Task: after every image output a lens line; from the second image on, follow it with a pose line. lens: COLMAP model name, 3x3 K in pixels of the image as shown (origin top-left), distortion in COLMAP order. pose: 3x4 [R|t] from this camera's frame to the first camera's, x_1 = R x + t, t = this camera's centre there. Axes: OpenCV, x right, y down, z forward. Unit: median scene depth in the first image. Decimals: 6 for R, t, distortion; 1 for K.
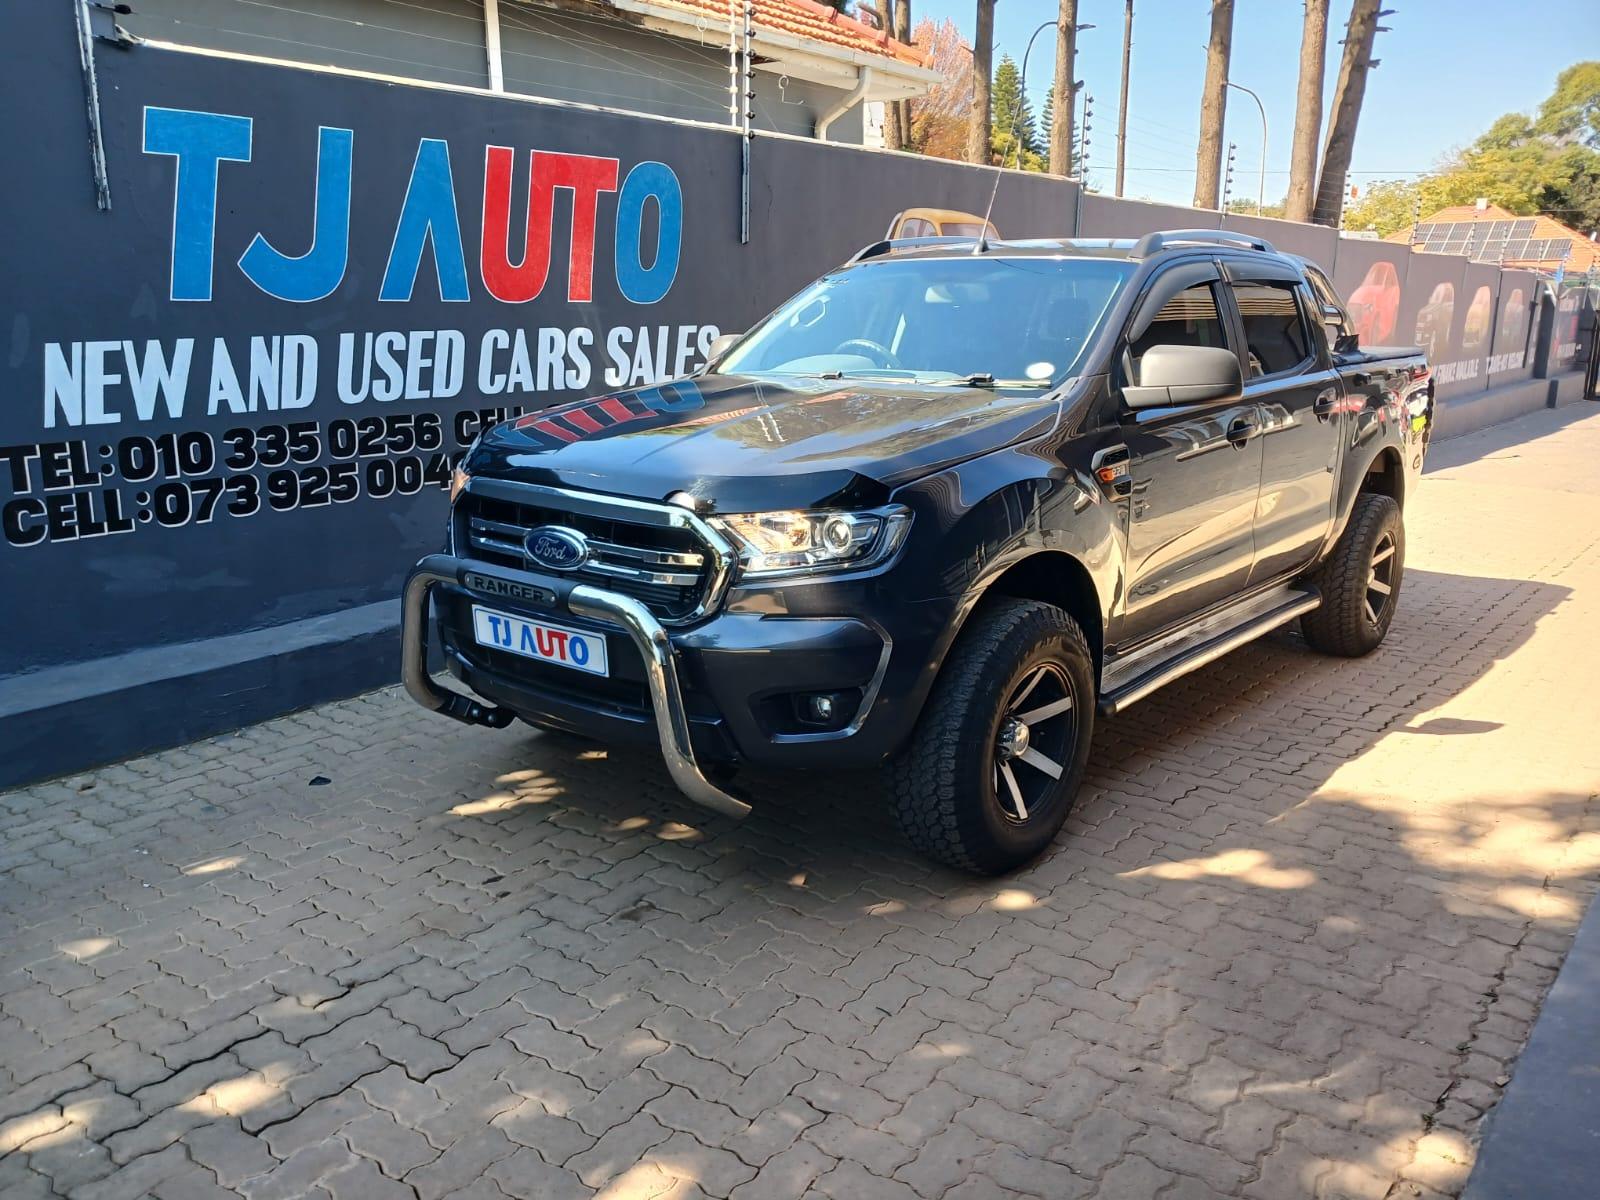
lens RADIAL K [[1184.3, 0, 801.7], [0, 1184.3, 620.7], [0, 0, 1]] dist [-0.013107, 0.011776]
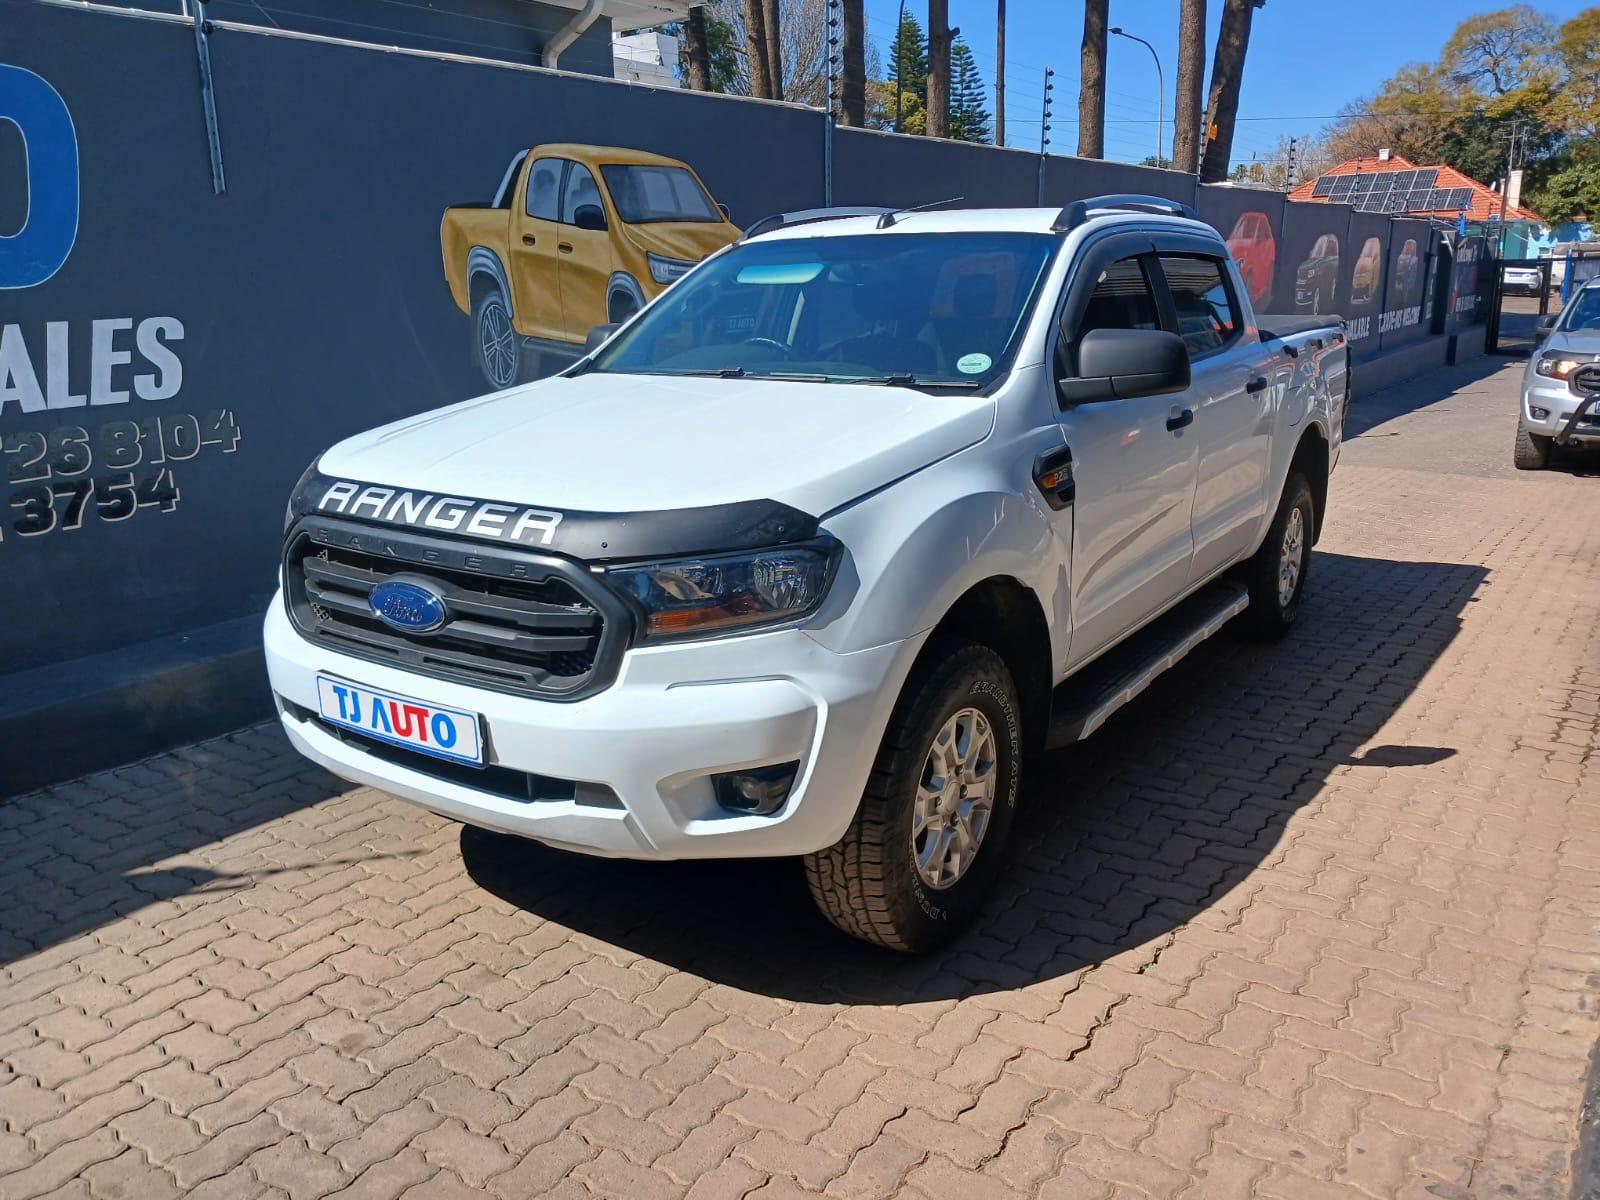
lens RADIAL K [[1184.3, 0, 812.2], [0, 1184.3, 603.1], [0, 0, 1]] dist [-0.013107, 0.011776]
pose [[0.997591, -0.040613, 0.056230, 0.305662], [0.039976, 0.999124, 0.012414, -0.106202], [-0.056685, -0.010137, 0.998341, 0.401950]]
